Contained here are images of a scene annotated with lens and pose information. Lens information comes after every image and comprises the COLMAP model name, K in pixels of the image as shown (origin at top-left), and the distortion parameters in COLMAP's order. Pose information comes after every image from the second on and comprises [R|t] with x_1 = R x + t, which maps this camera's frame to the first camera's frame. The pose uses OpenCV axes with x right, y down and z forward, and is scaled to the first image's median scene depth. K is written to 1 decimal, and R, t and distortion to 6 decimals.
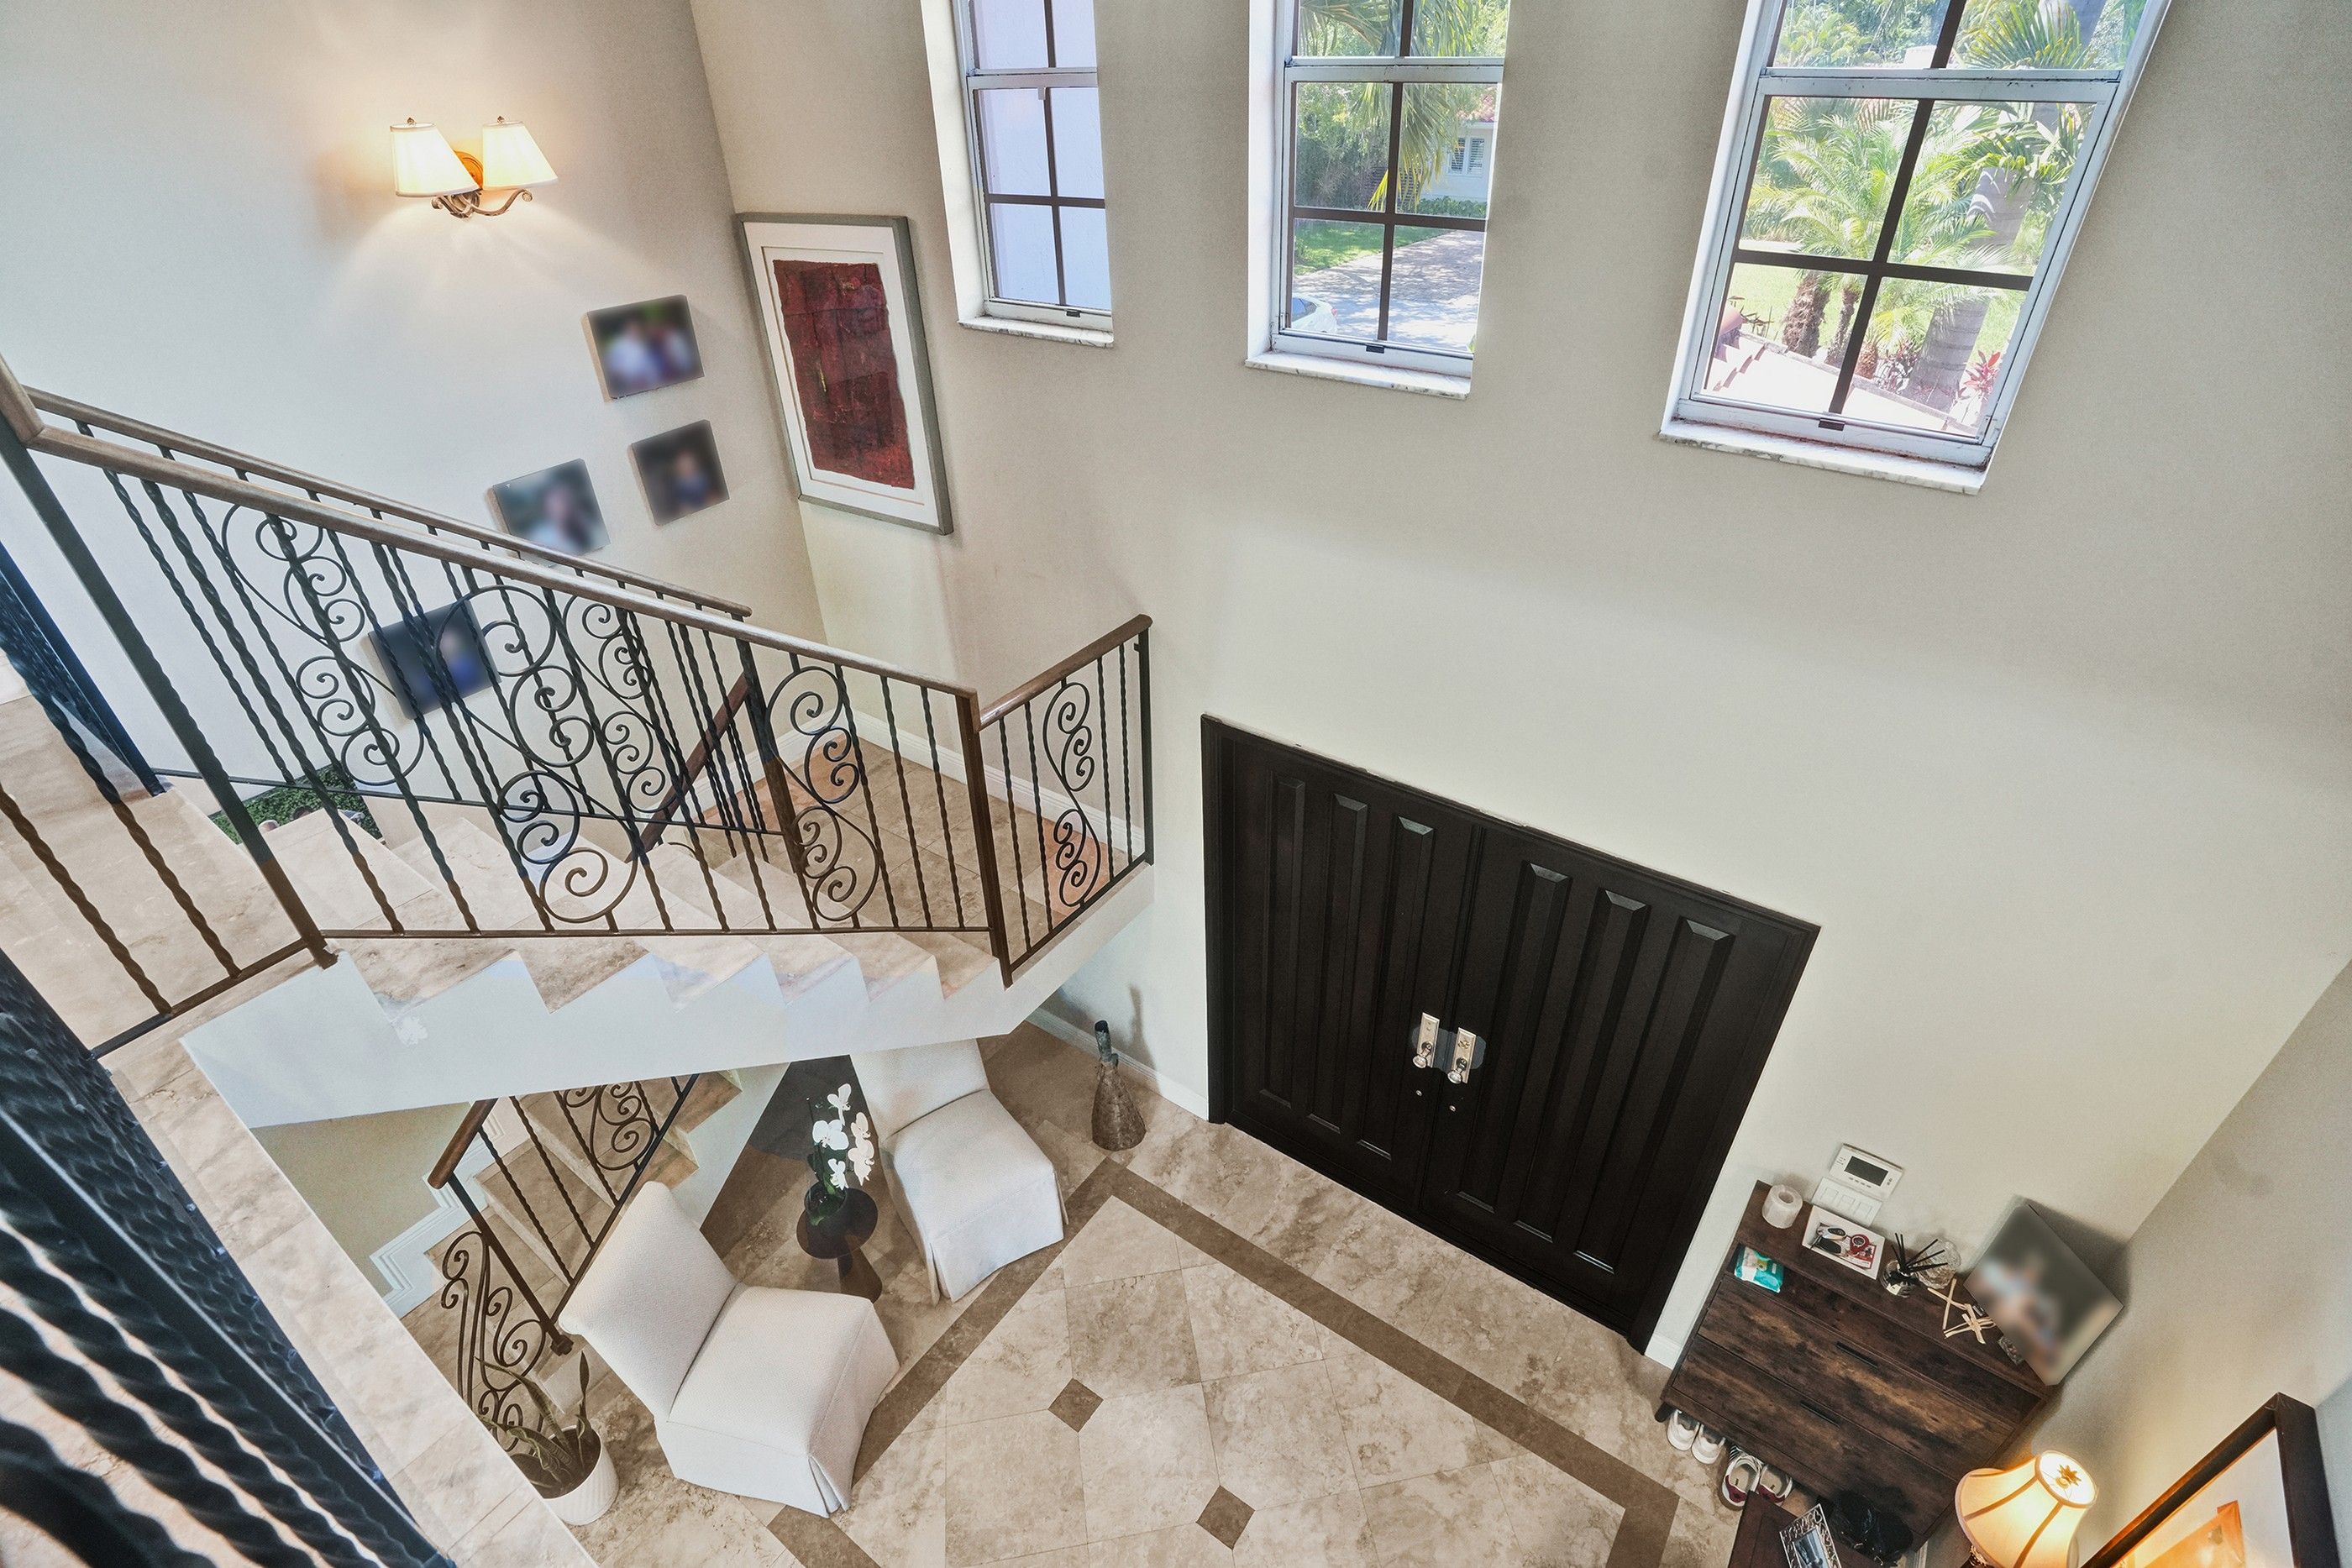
lens RADIAL K [[1098.3, 0, 1176.0], [0, 1098.3, 784.0], [0, 0, 1]] dist [-0.060641, 0.024938]
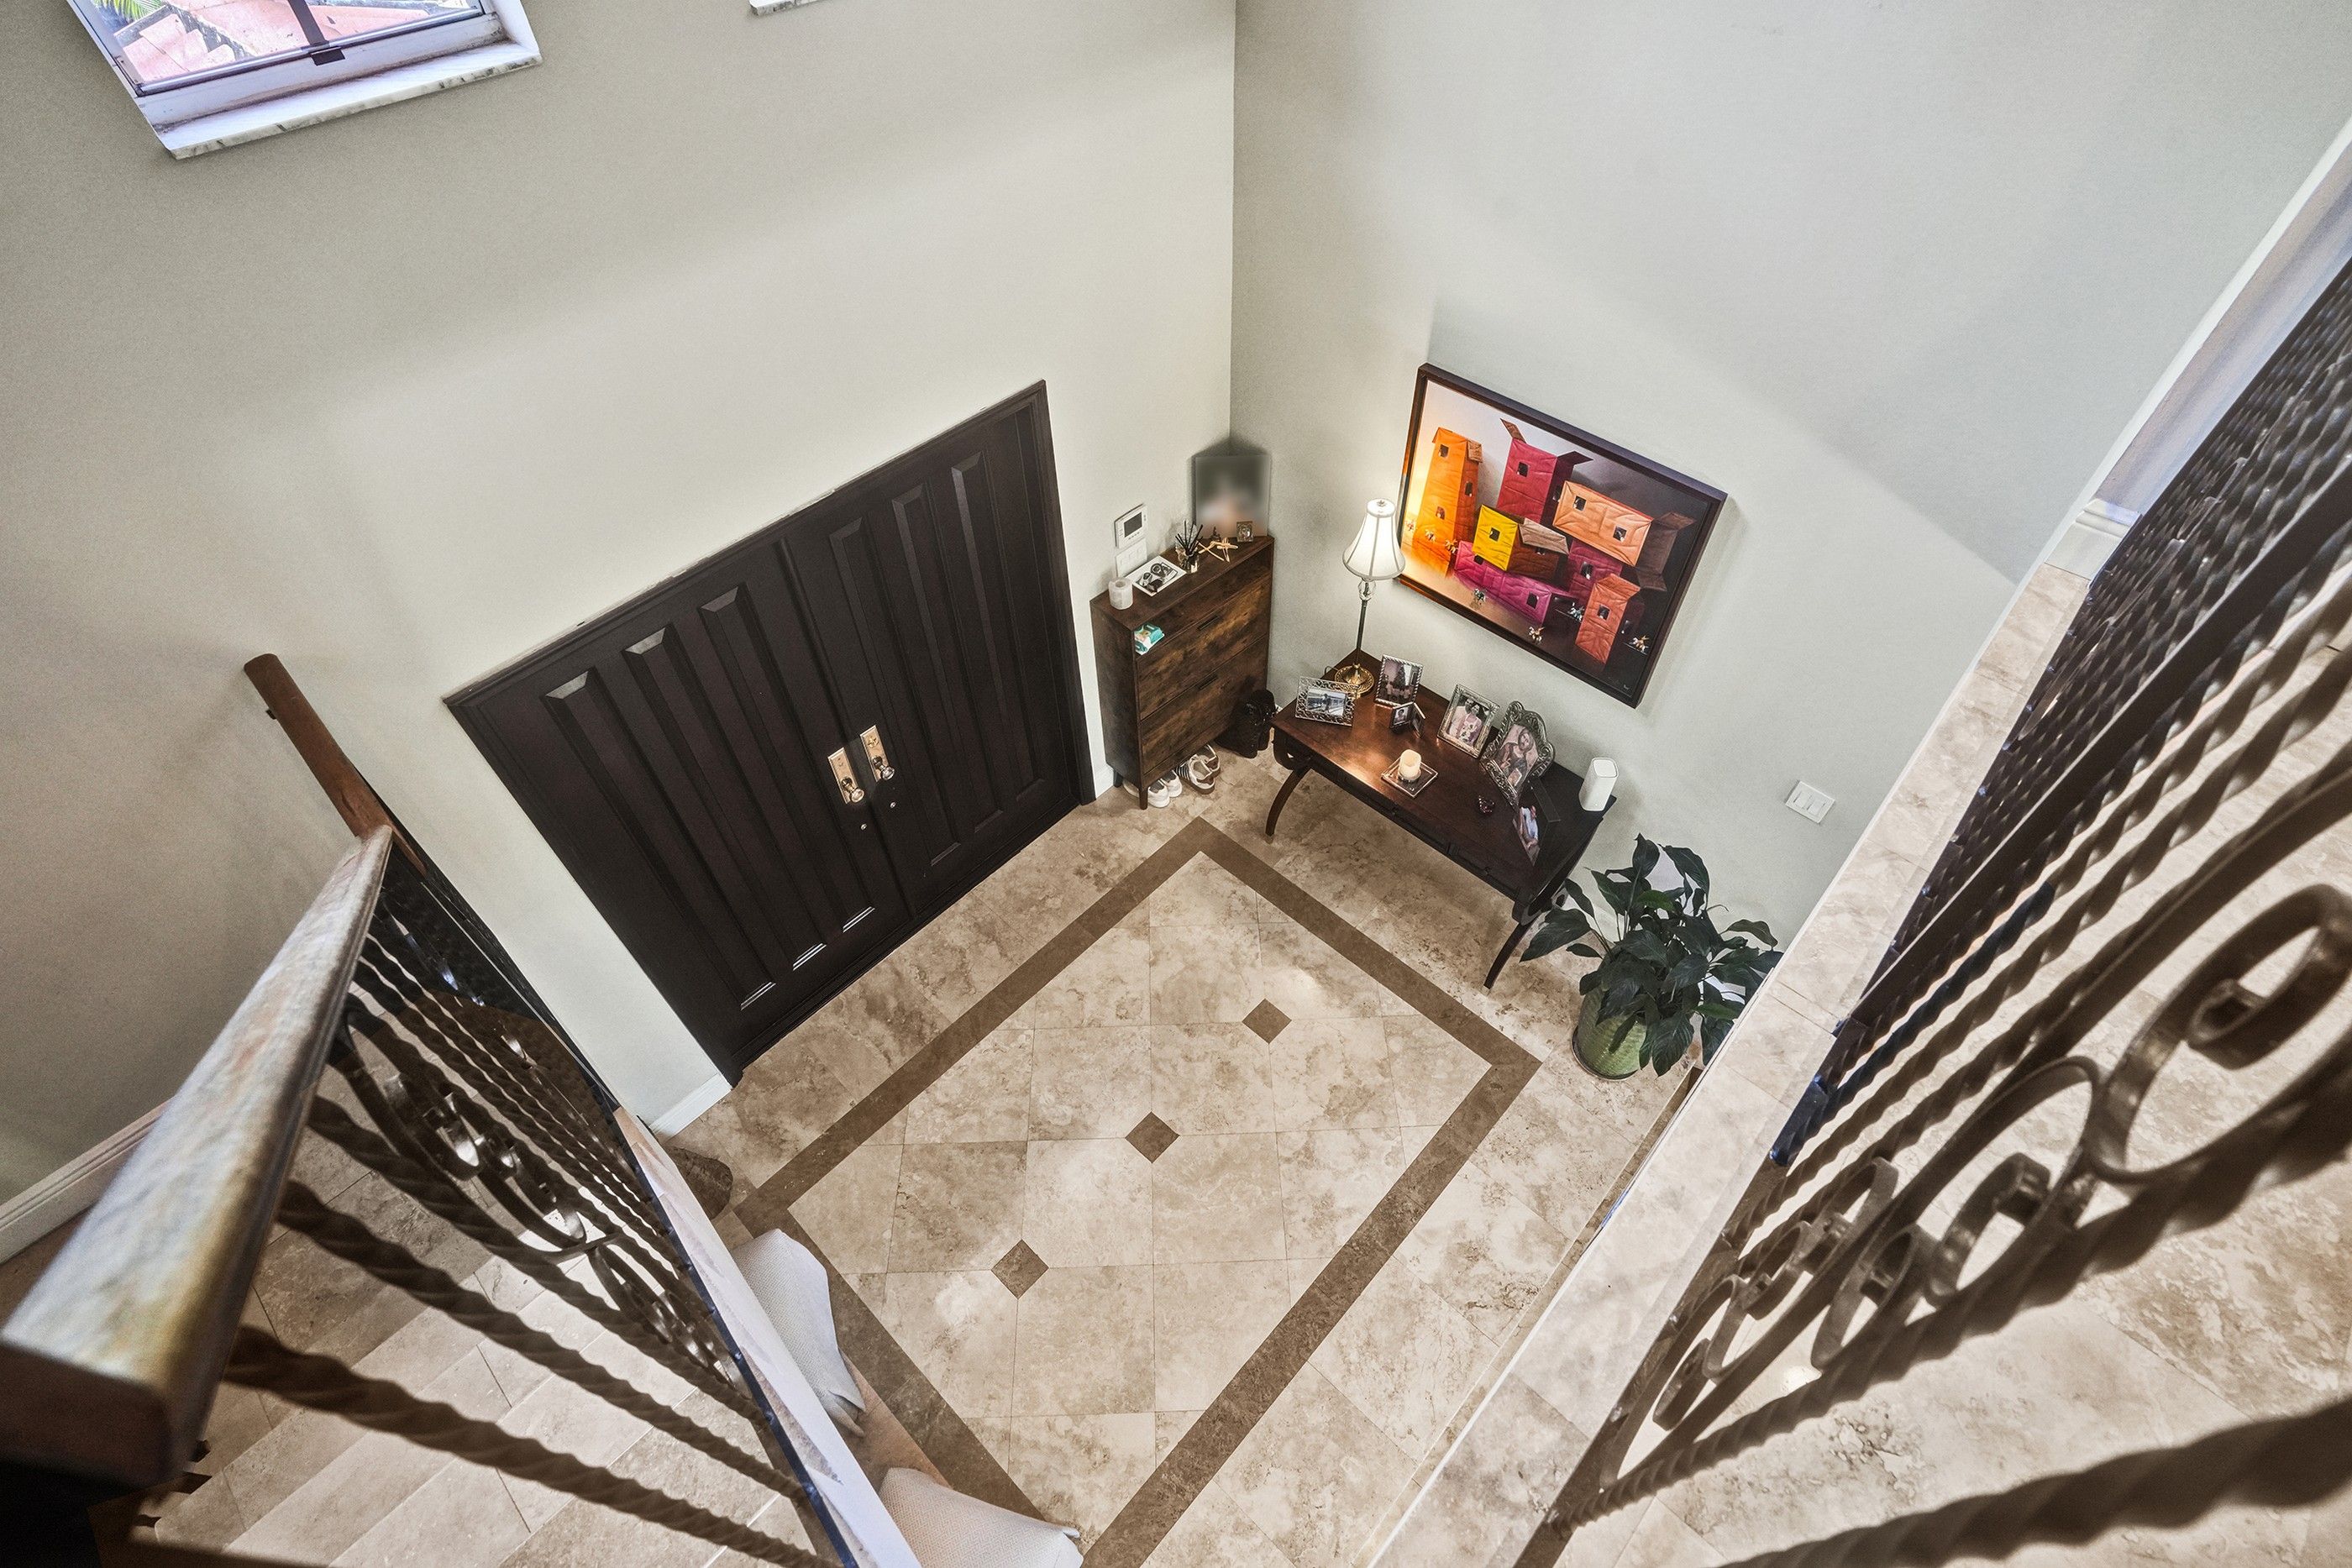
lens RADIAL K [[1129.0, 0, 1209.9], [0, 1129.0, 795.6], [0, 0, 1]] dist [-0.071391, 0.065862]
pose [[0.122194, -0.745571, 0.655128, -0.416317], [0.557945, 0.597503, 0.575923, -0.155264], [-0.820833, 0.295151, 0.488999, 0.257903]]
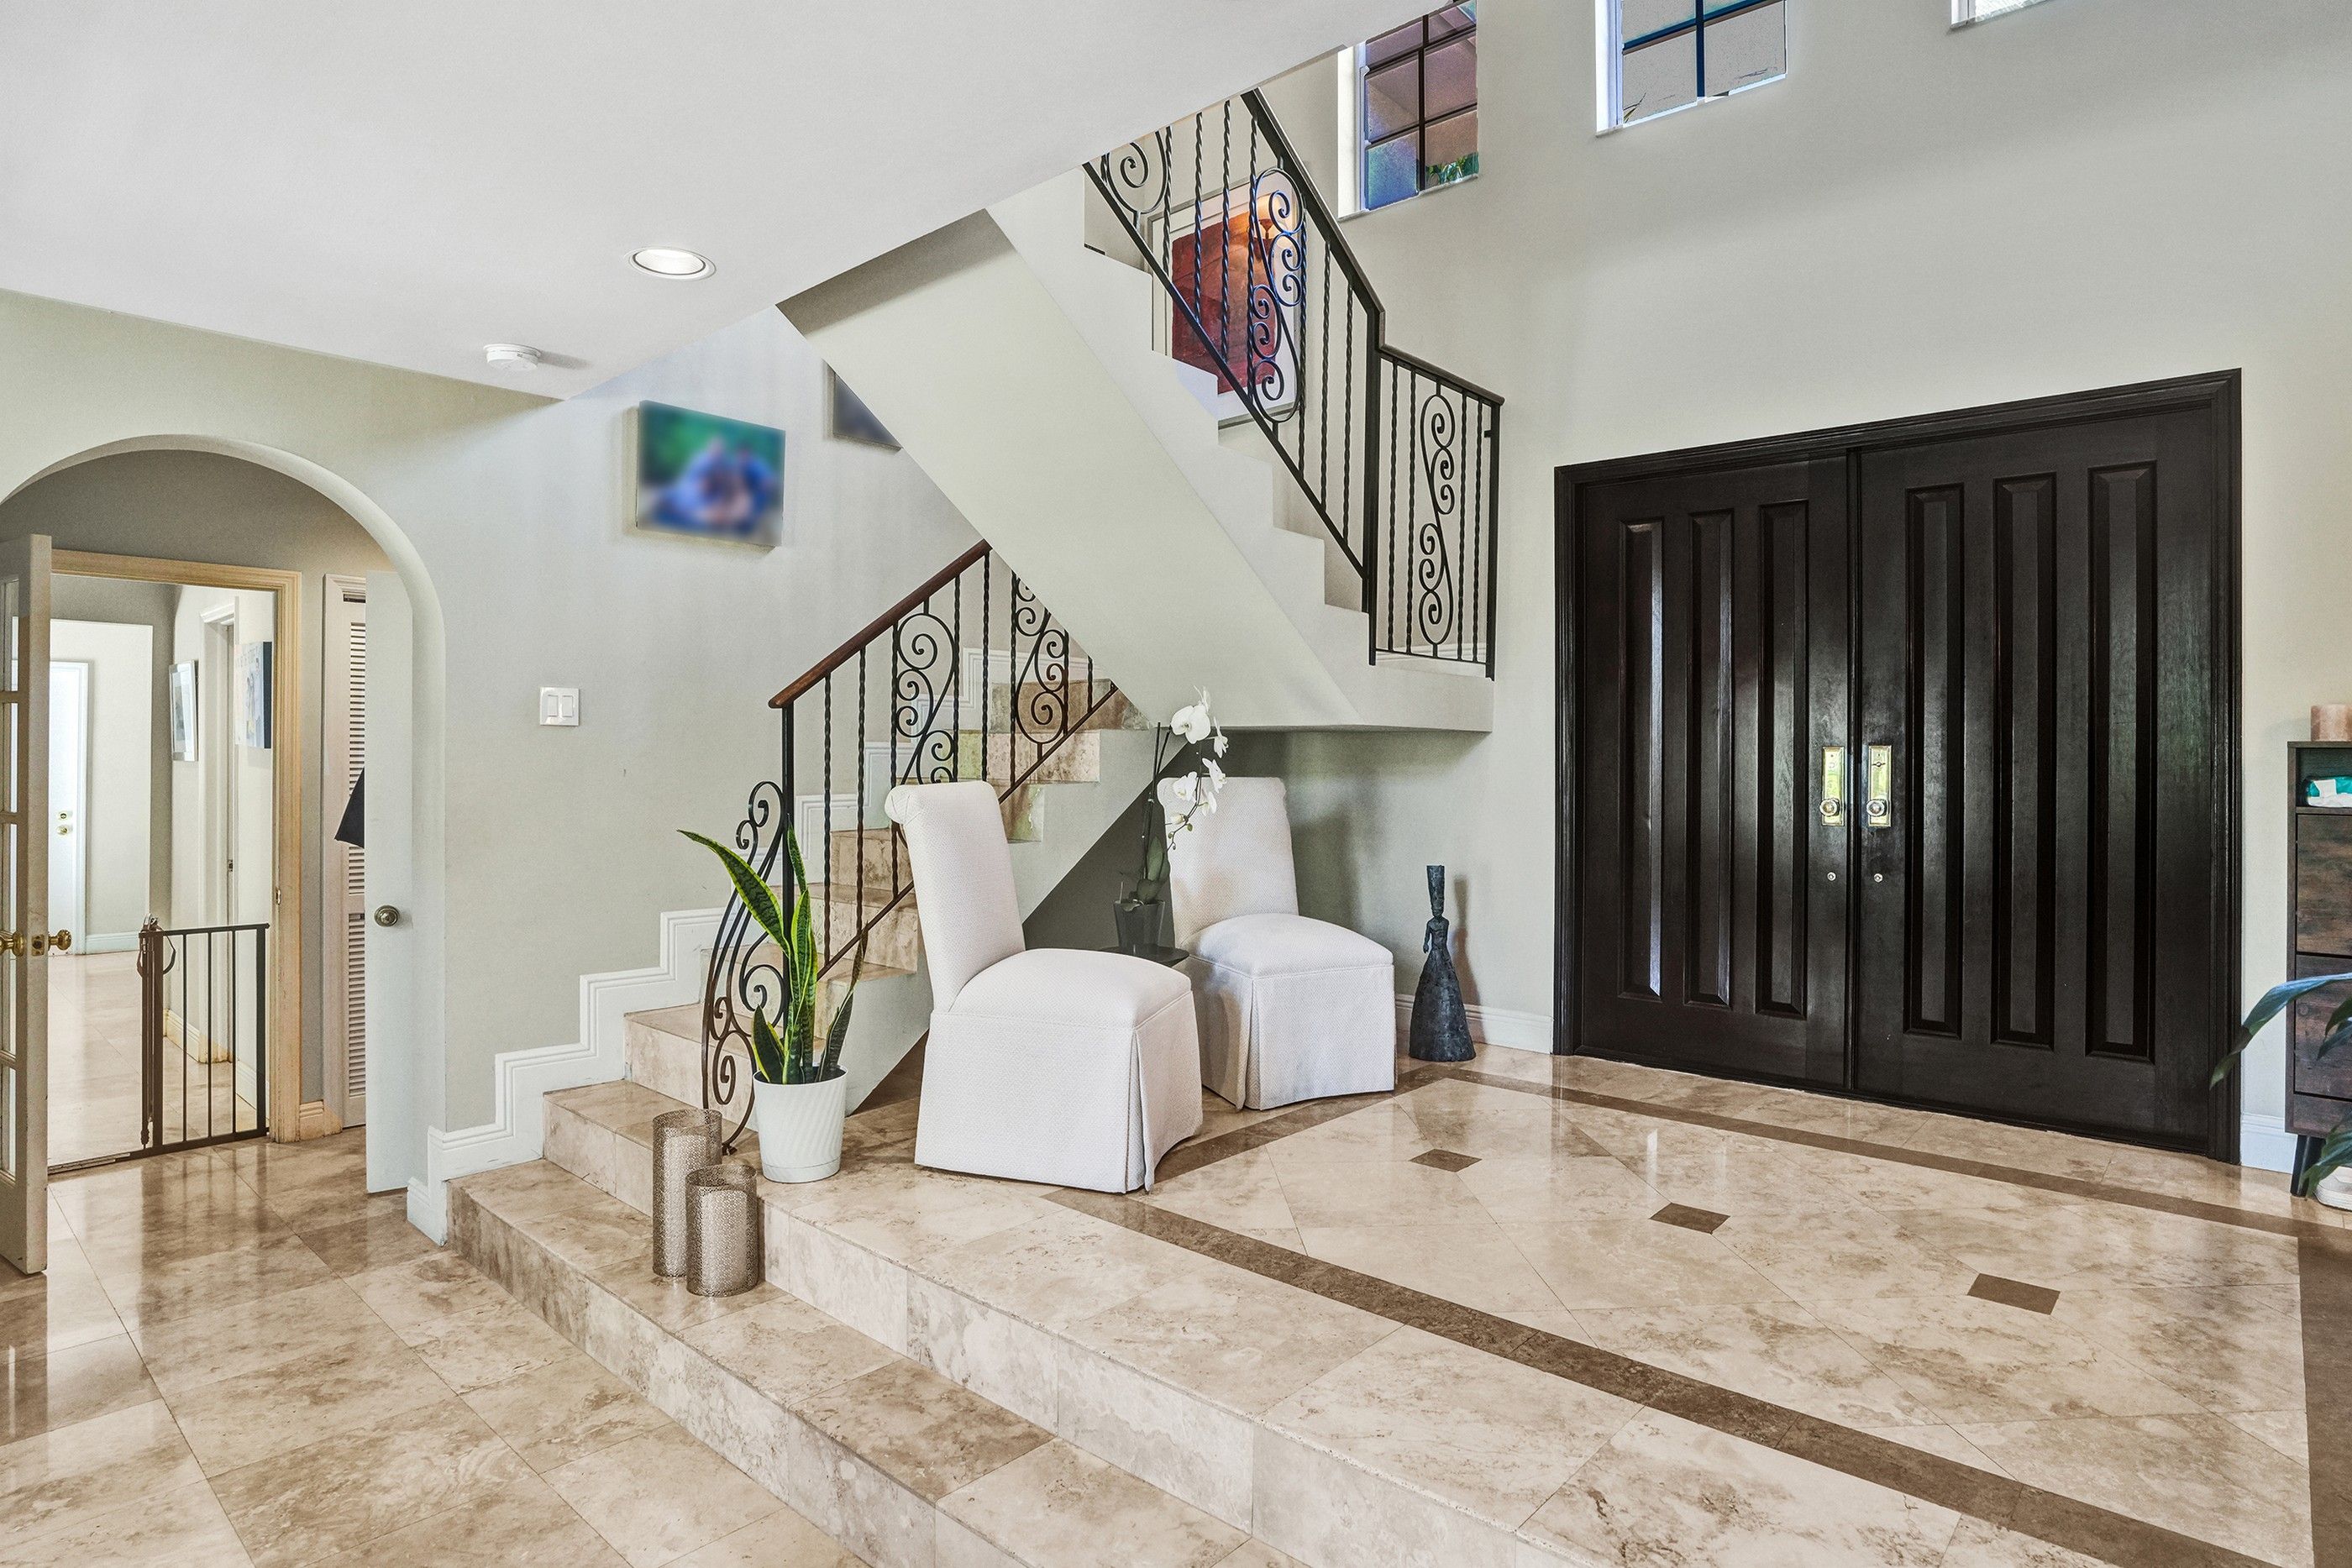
lens RADIAL K [[1272.8, 0, 1181.6], [0, 1272.8, 757.4], [0, 0, 1]] dist [-0.067569, 0.035862]
pose [[0.994250, 0.031801, -0.102256, -0.197114], [-0.083295, 0.829791, -0.551824, 0.852094], [0.067302, 0.557168, 0.827668, 0.122013]]
